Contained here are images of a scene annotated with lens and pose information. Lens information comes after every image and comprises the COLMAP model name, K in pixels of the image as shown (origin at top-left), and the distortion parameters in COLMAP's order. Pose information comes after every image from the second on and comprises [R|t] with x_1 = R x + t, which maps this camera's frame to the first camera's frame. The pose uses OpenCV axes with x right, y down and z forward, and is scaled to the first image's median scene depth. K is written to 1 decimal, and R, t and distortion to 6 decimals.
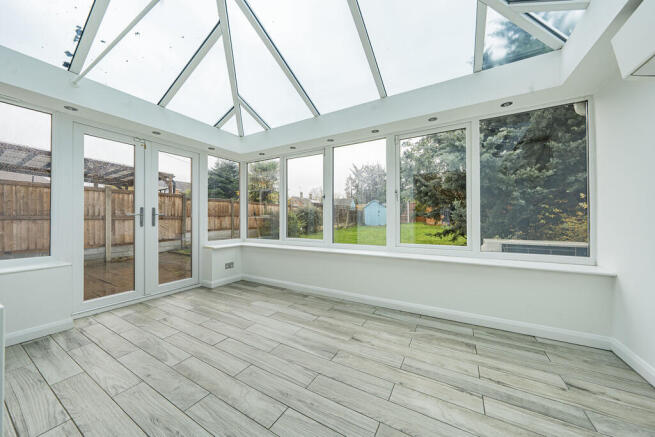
lens RADIAL K [[227.8, 0, 327.5], [0, 227.8, 218.5], [0, 0, 1]] dist [0.000091, 0.000022]
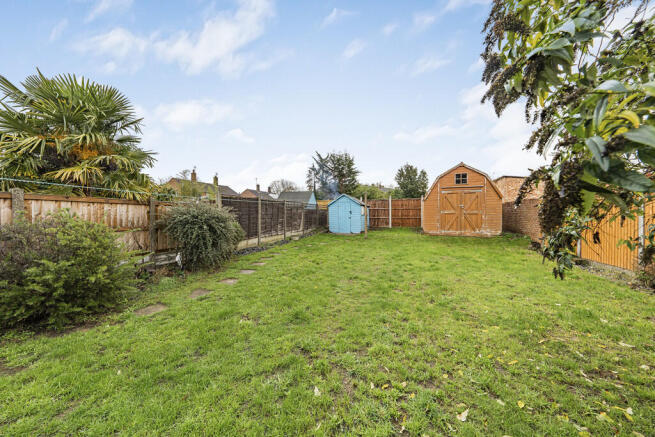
lens RADIAL K [[227.8, 0, 327.5], [0, 227.8, 218.5], [0, 0, 1]] dist [0.000091, 0.000022]
pose [[0.988309, 0.008816, 0.152207, 0.026765], [-0.011944, 0.999736, 0.019652, -0.010492], [-0.151994, -0.021240, 0.988153, 0.162771]]
